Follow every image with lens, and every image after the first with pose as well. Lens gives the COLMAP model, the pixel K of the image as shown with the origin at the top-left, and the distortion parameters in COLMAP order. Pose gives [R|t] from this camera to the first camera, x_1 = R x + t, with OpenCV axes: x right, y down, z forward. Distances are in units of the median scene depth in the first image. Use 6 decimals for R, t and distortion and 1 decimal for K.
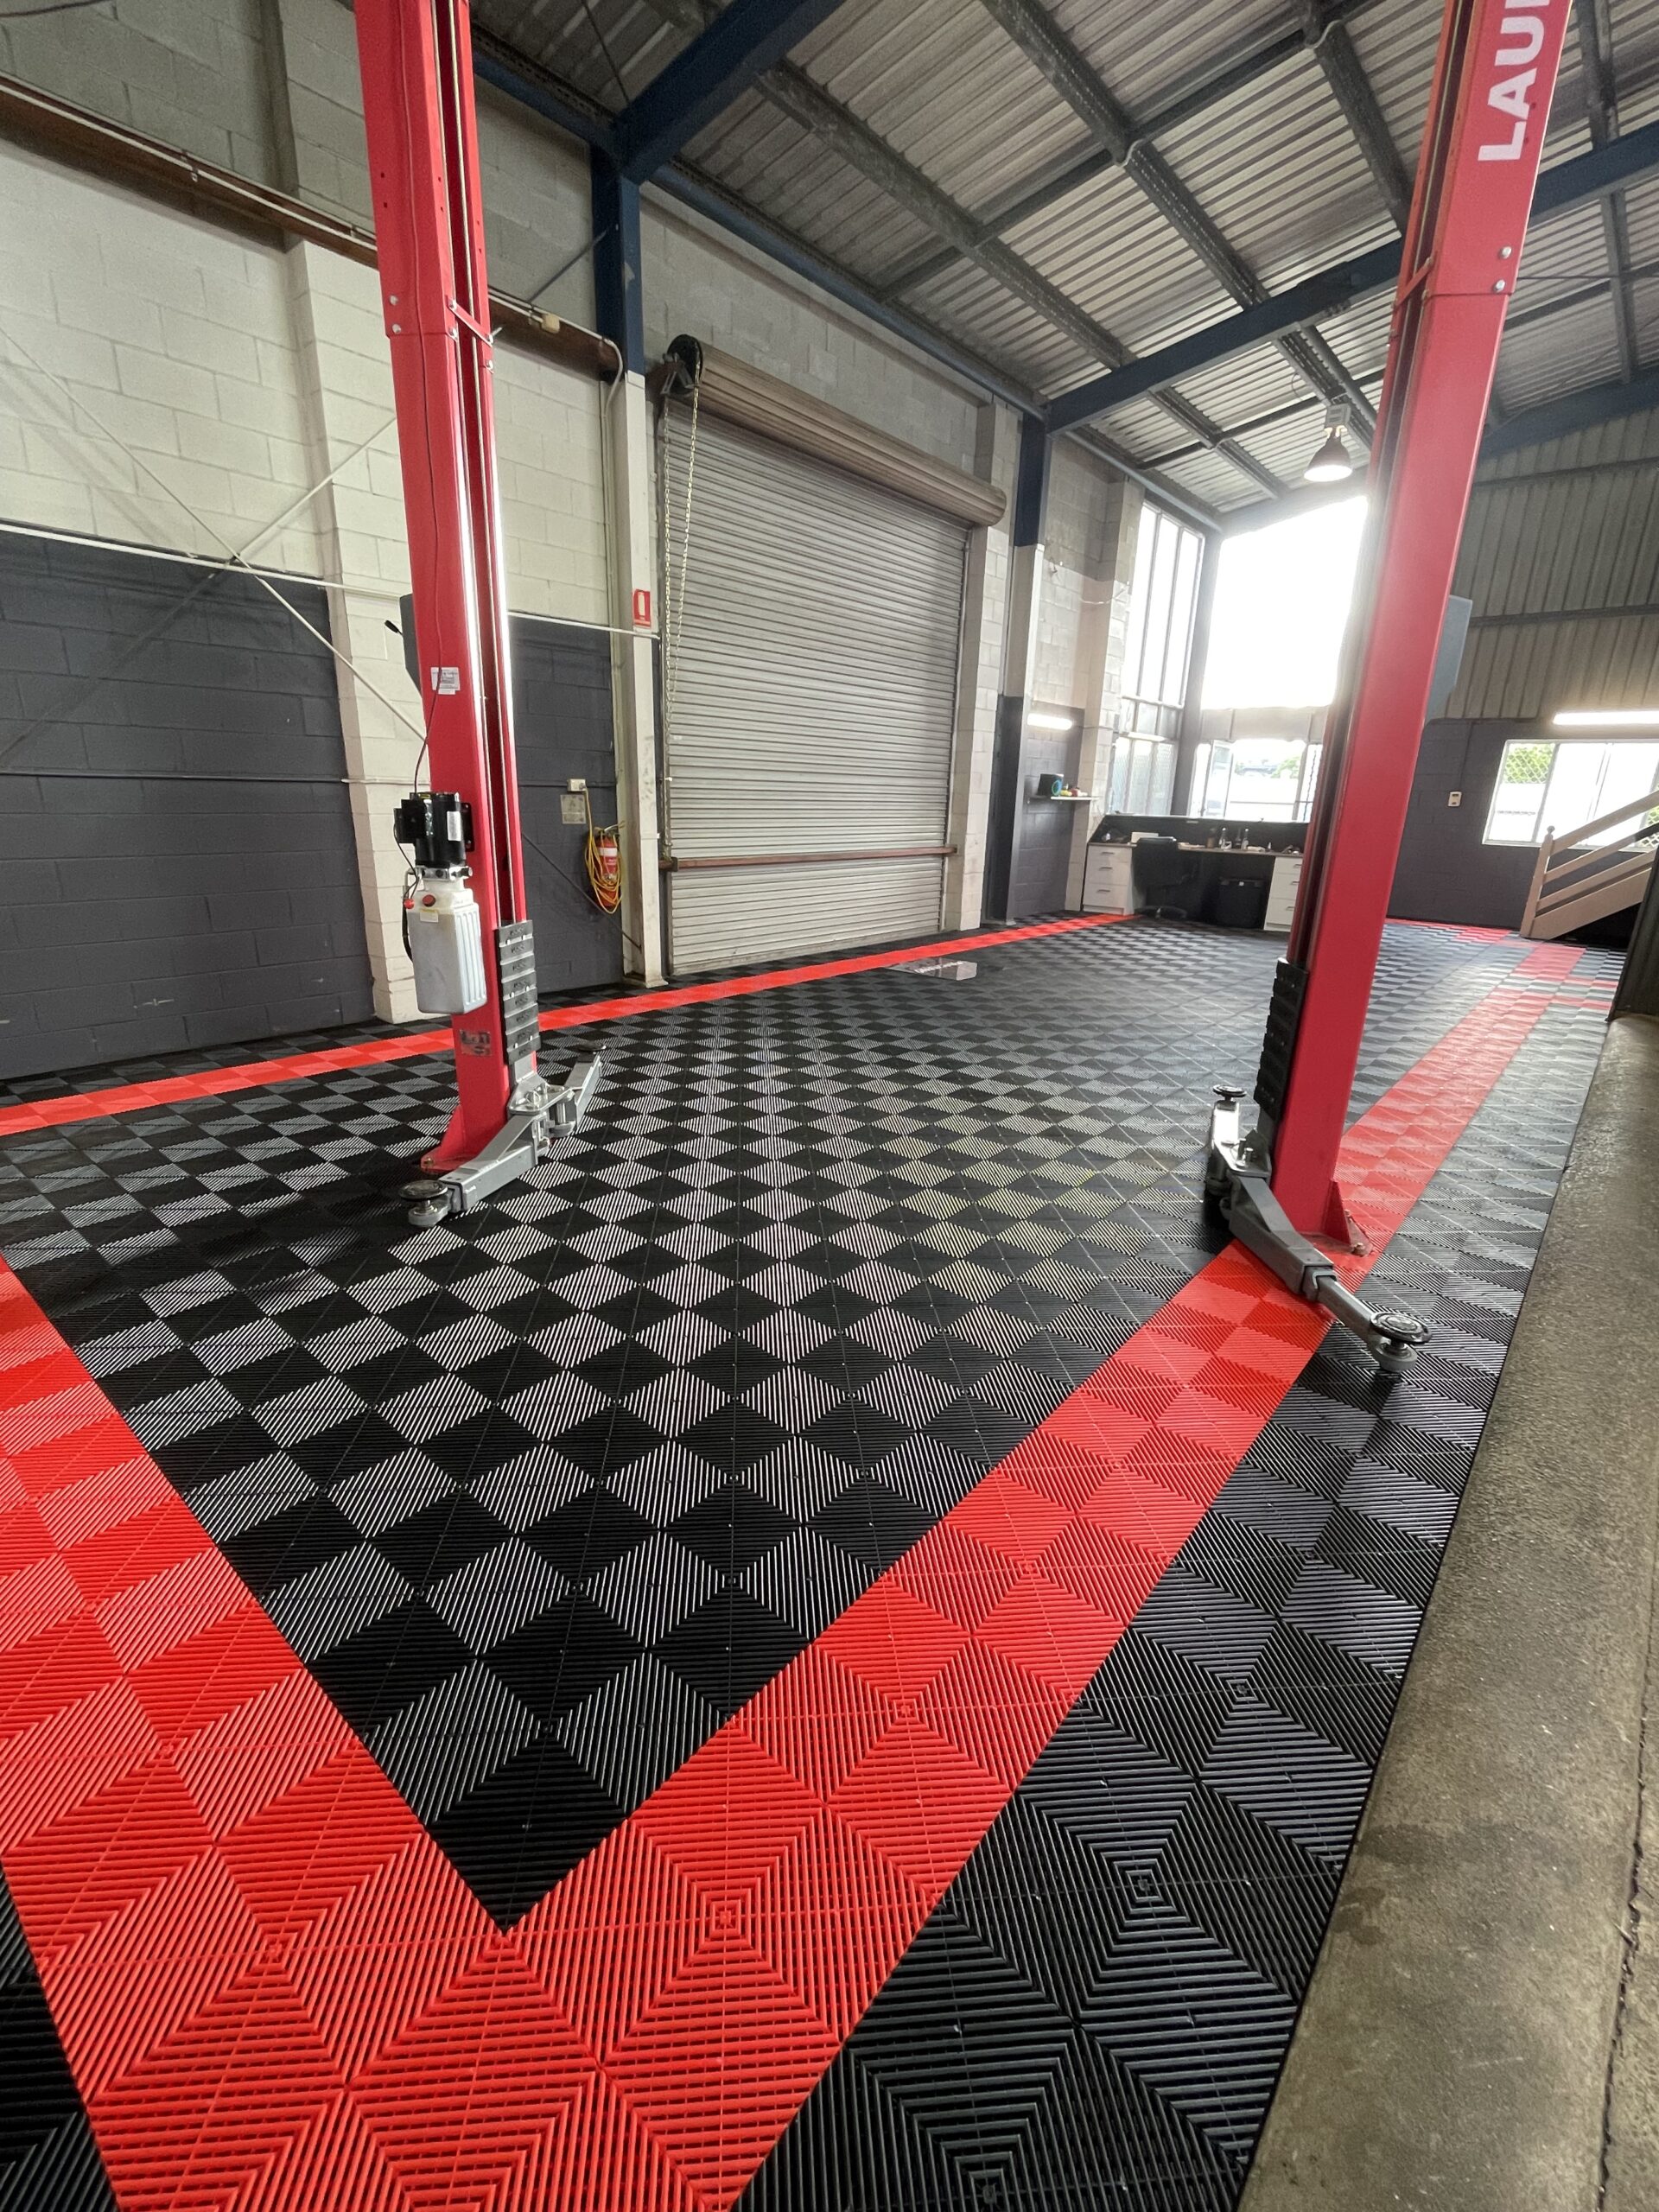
lens RADIAL K [[965.6, 0, 834.9], [0, 965.6, 1105.6], [0, 0, 1]] dist [-0.001853, -0.000051]
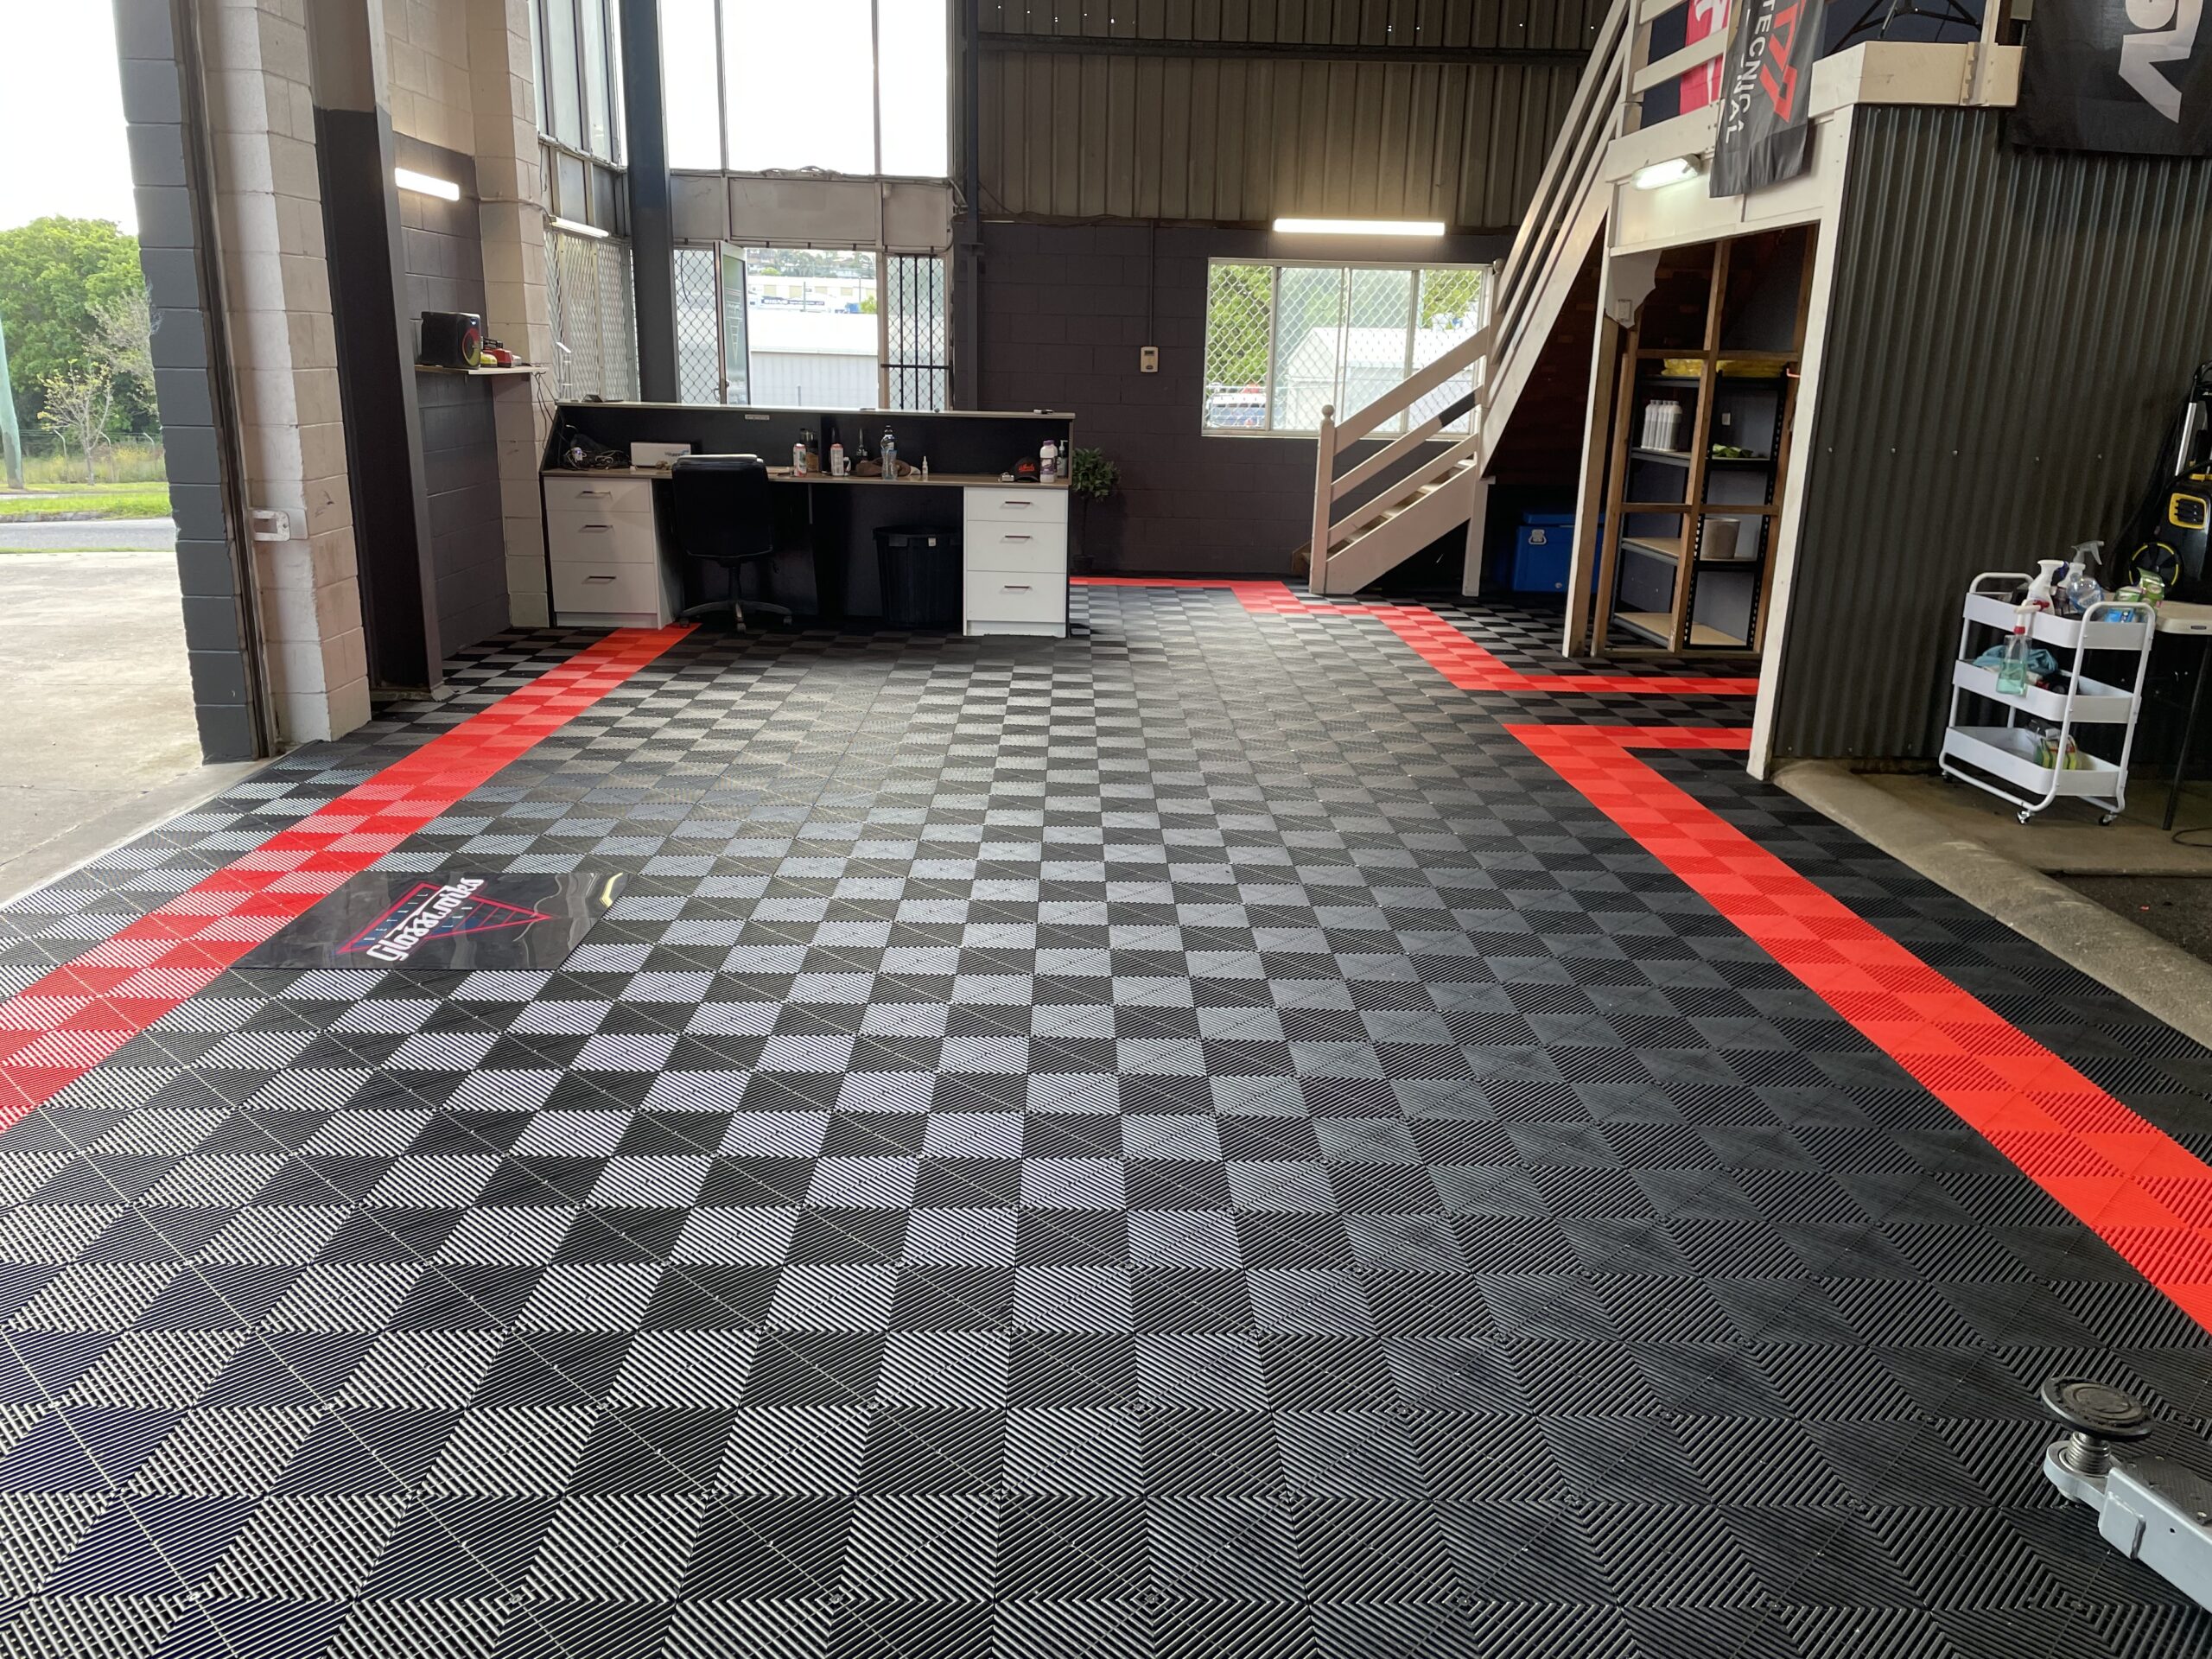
lens RADIAL K [[1704.8, 0, 1107.4], [0, 1704.8, 828.3], [0, 0, 1]] dist [0.027239, 0.000219]
pose [[0.736407, -0.191279, 0.648935, -0.079403], [0.211119, 0.976272, 0.048187, -0.109079], [-0.642754, 0.101518, 0.759316, 0.300703]]
